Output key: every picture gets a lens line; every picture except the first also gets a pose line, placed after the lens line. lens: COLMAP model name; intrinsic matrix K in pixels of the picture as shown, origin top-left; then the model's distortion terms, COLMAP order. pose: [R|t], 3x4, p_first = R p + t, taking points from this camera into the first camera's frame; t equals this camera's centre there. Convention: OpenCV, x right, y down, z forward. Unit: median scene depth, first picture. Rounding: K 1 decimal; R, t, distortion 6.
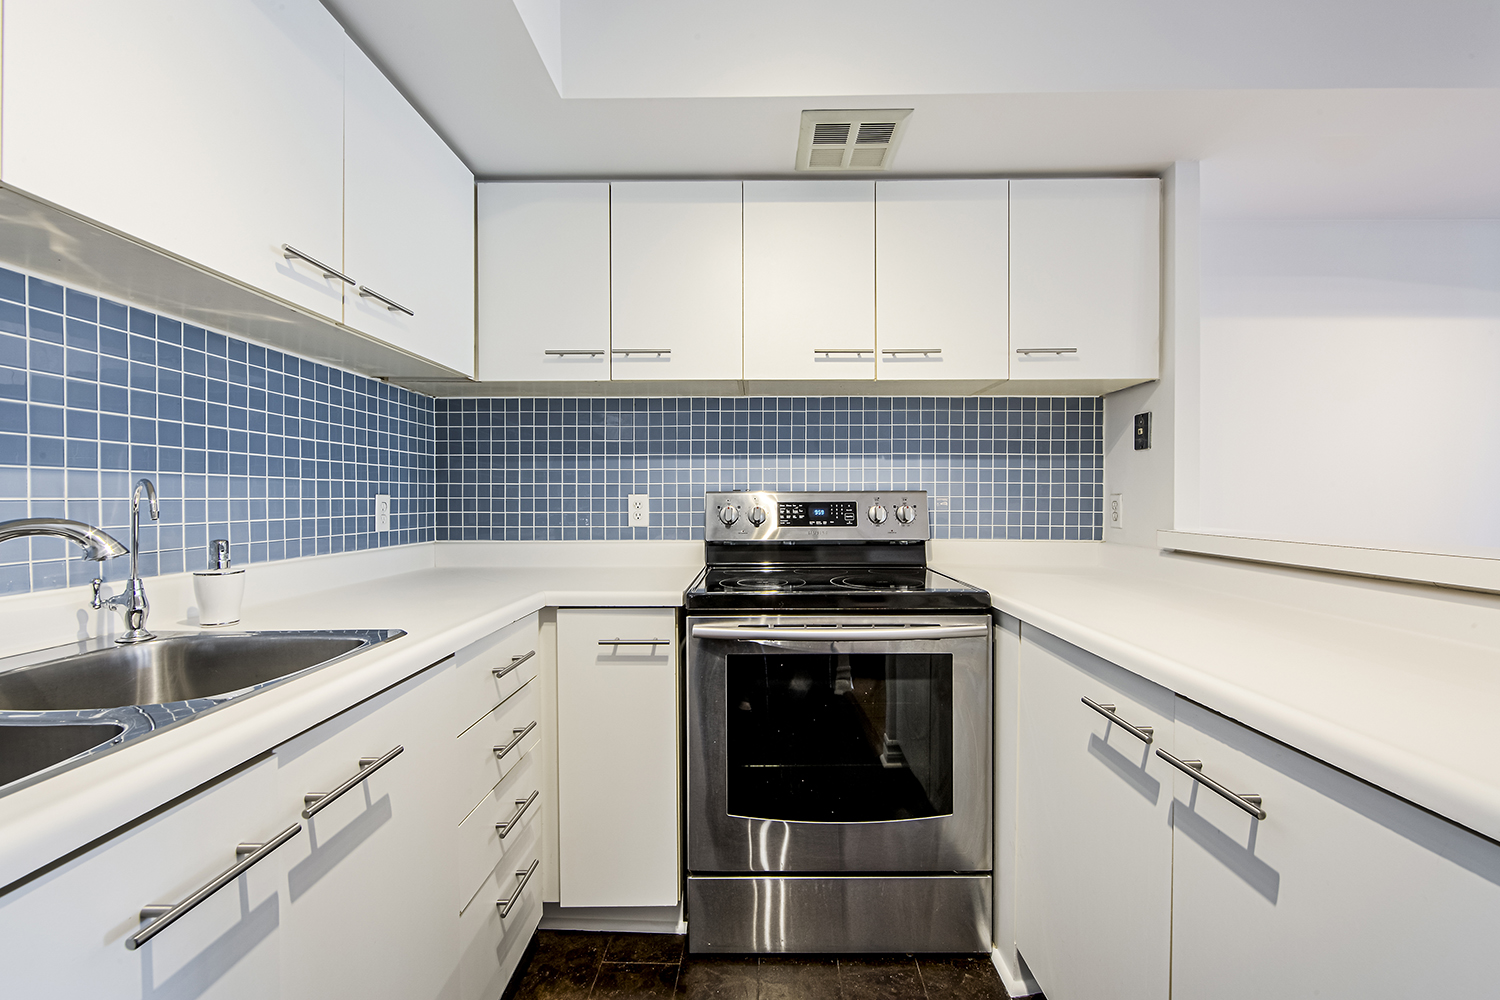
lens RADIAL K [[593.1, 0, 746.6], [0, 593.1, 503.8], [0, 0, 1]] dist [0.001256, 0.000003]
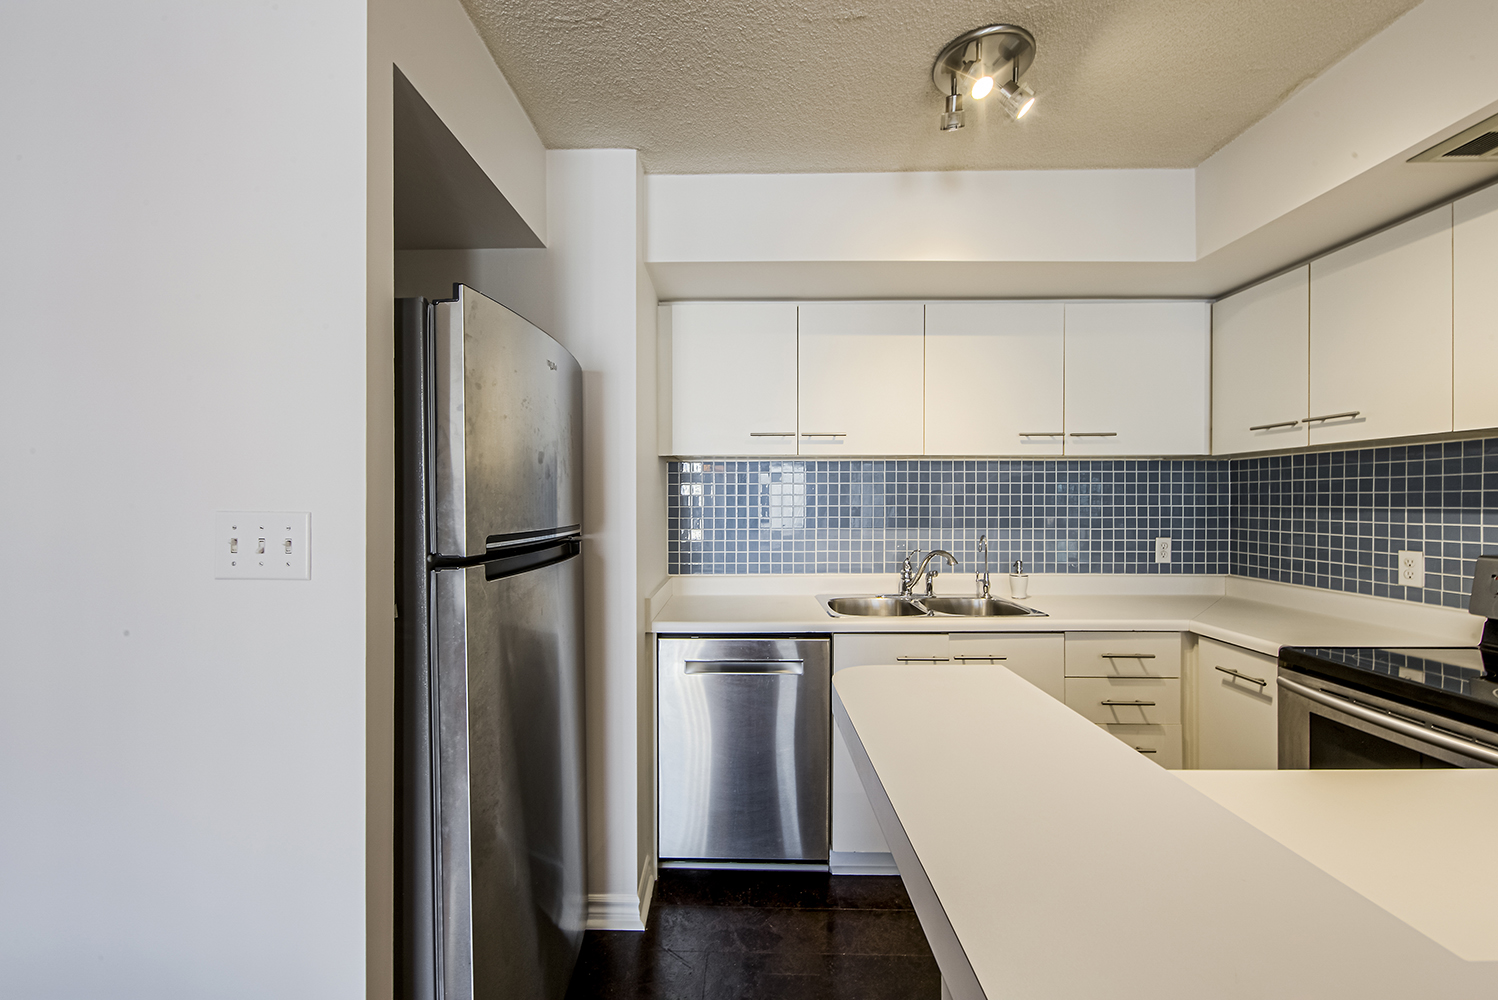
lens RADIAL K [[592.3, 0, 745.6], [0, 592.3, 503.8], [0, 0, 1]] dist [0.001256, 0.000003]
pose [[0.011262, 0.005735, -0.999920, 0.715246], [-0.008837, 0.999945, 0.005635, -0.084701], [0.999898, 0.008773, 0.011312, -0.031072]]
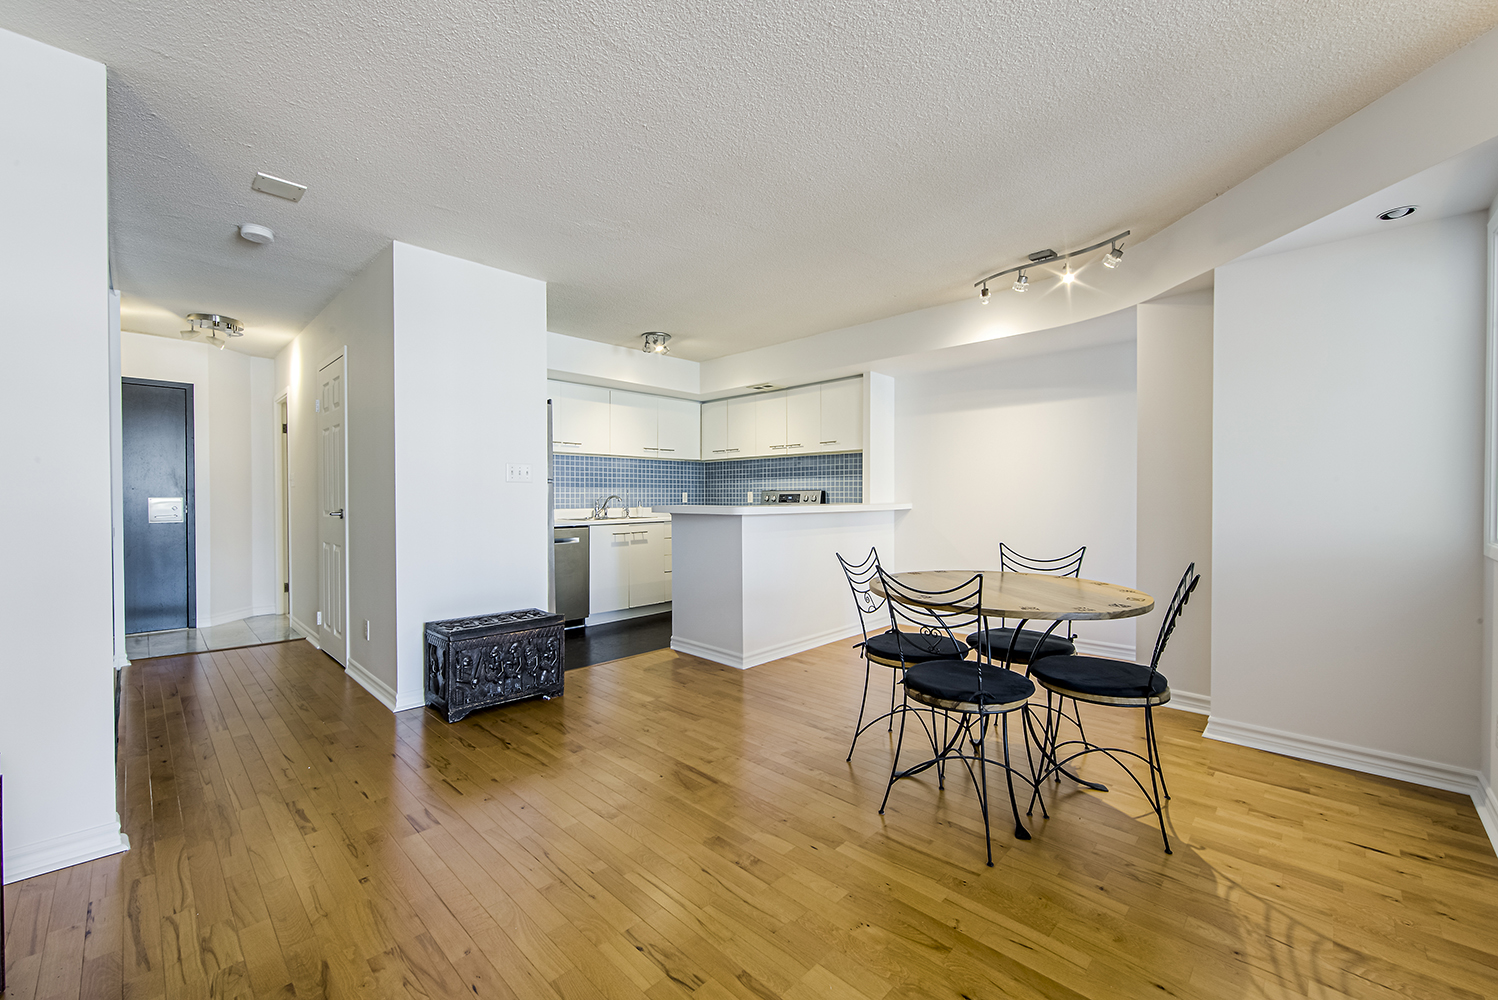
lens RADIAL K [[592.3, 0, 745.6], [0, 592.3, 503.8], [0, 0, 1]] dist [0.001256, 0.000003]
pose [[0.723858, 0.006573, -0.689918, 1.874688], [-0.005517, 0.999978, 0.003738, 0.033328], [0.689927, 0.001100, 0.723878, -1.191777]]
